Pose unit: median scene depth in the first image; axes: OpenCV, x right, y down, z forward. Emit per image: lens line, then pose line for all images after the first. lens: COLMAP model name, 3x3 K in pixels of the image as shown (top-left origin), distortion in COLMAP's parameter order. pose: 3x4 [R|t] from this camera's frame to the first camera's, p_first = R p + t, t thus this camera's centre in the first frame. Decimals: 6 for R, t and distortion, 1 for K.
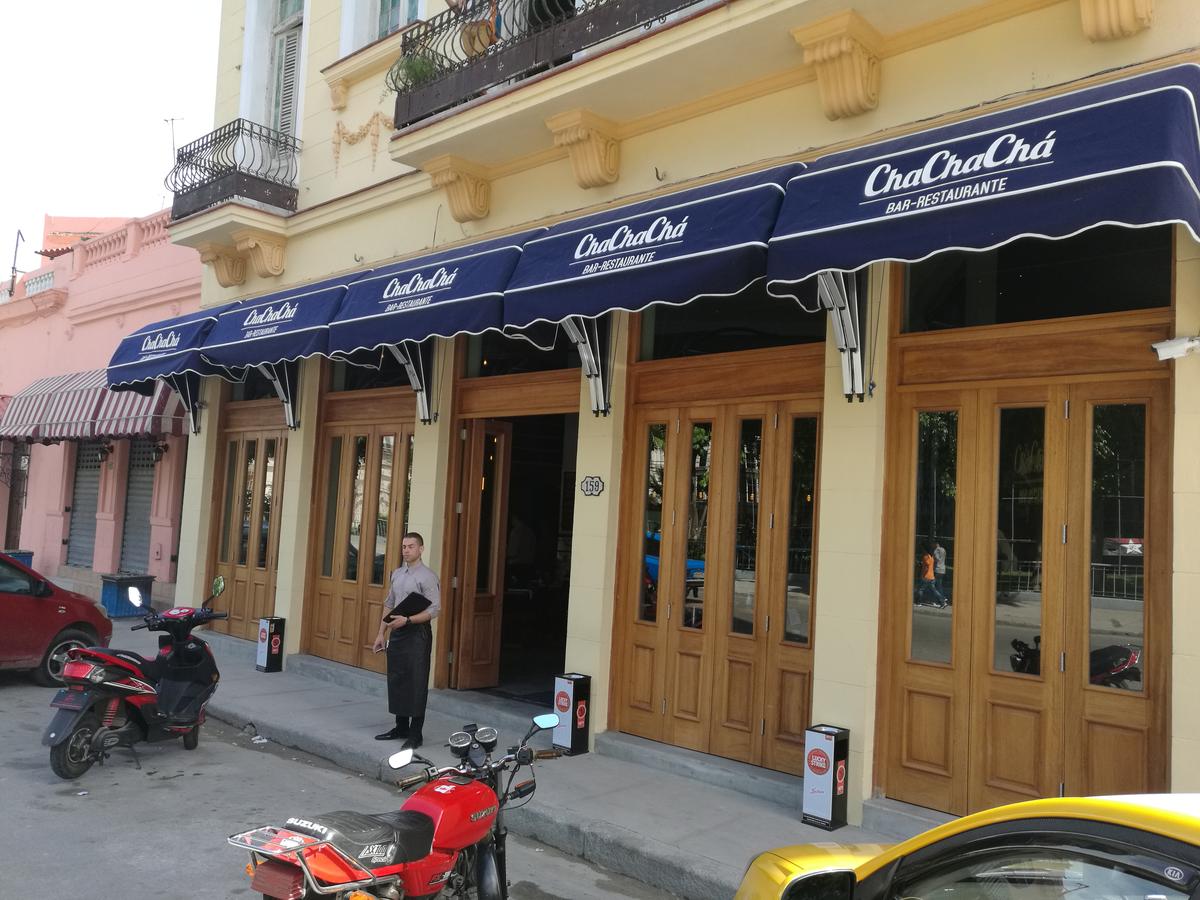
lens RADIAL K [[935.1, 0, 600.0], [0, 935.1, 450.0], [0, 0, 1]] dist [0.007339, 0.001762]
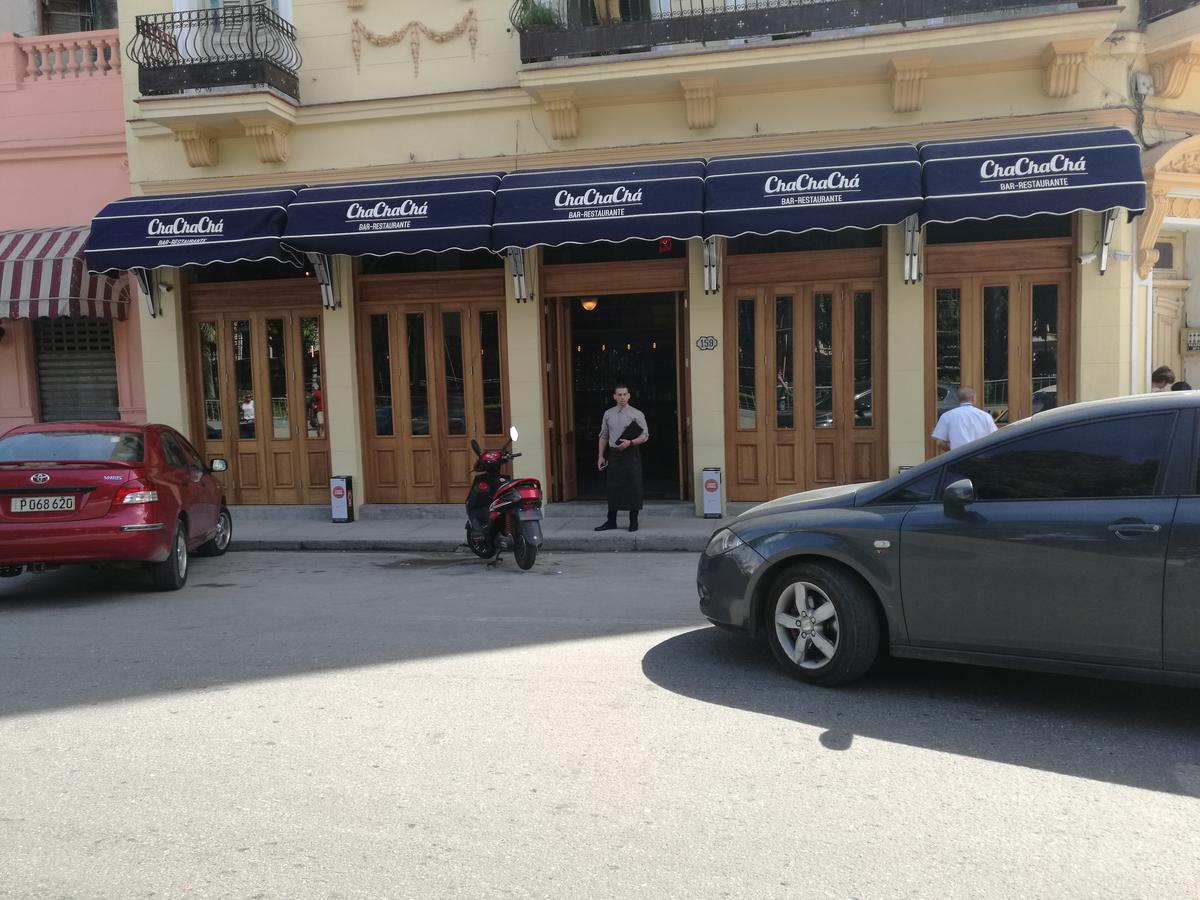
lens RADIAL K [[950.0, 0, 600.0], [0, 950.0, 450.0], [0, 0, 1]] dist [-0.039575, 0.130836]
pose [[0.856843, -0.108632, 0.504004, -0.978556], [0.031968, 0.986864, 0.158359, -0.037931], [-0.514586, -0.119577, 0.849060, -0.207831]]
